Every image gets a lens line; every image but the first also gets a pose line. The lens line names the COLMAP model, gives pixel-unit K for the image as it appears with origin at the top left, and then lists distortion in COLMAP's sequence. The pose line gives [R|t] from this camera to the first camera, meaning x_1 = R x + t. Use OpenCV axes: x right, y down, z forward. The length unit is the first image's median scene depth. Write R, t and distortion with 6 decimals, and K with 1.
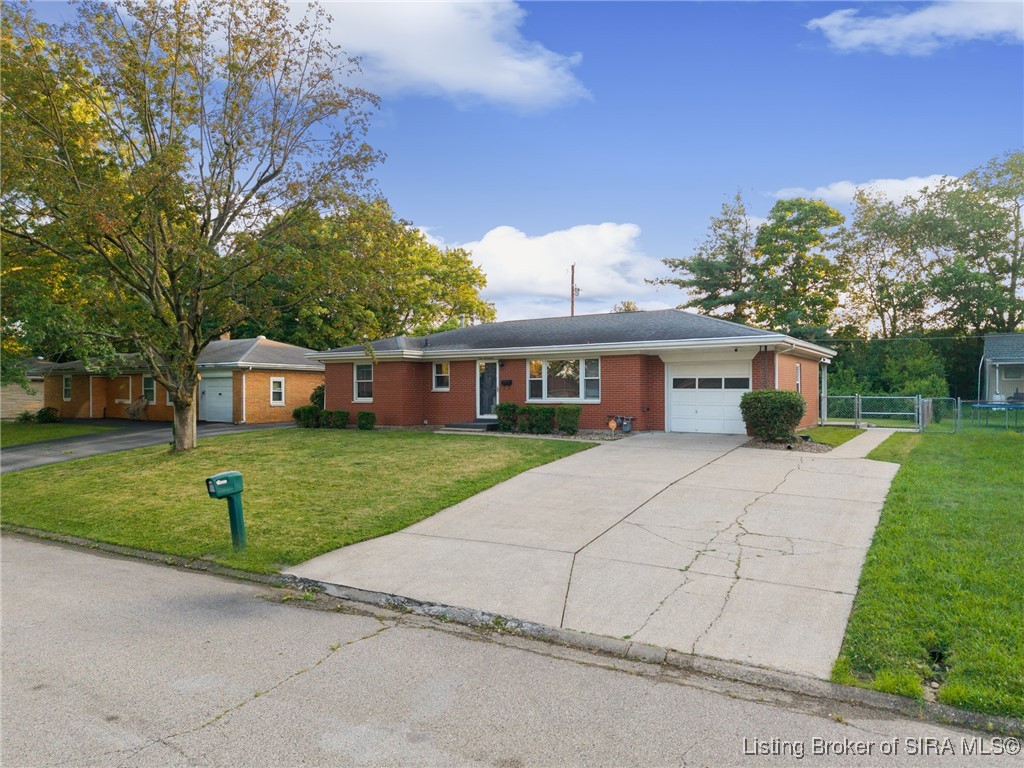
lens RADIAL K [[682.7, 0, 506.0], [0, 682.7, 386.1], [0, 0, 1]] dist [0.066382, -0.099522]
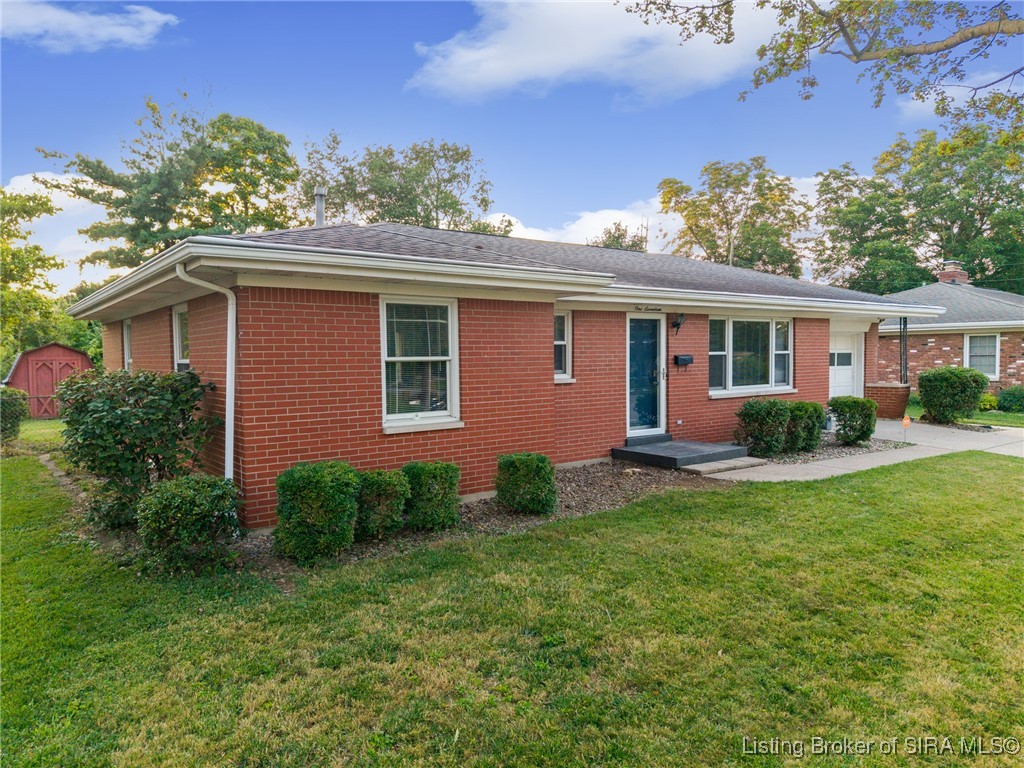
lens RADIAL K [[704.2, 0, 513.6], [0, 704.2, 401.5], [0, 0, 1]] dist [0.004020, -0.001621]
pose [[0.344334, -0.064760, 0.936611, -0.507337], [0.000609, 0.997633, 0.068755, -0.010221], [-0.938847, -0.023105, 0.343559, 0.890661]]
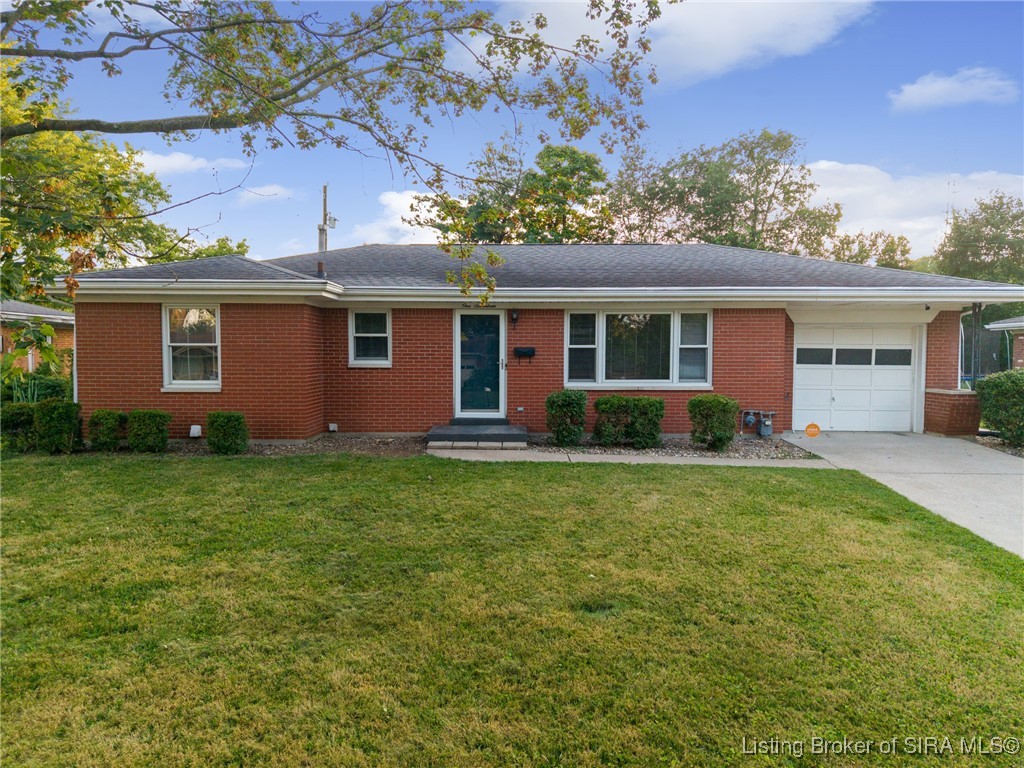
lens RADIAL K [[682.7, 0, 506.0], [0, 682.7, 386.1], [0, 0, 1]] dist [0.066382, -0.099522]
pose [[0.844841, -0.021515, 0.534584, -0.289764], [-0.010890, 0.998293, 0.057388, -0.008694], [-0.534906, -0.054306, 0.843165, 0.517657]]
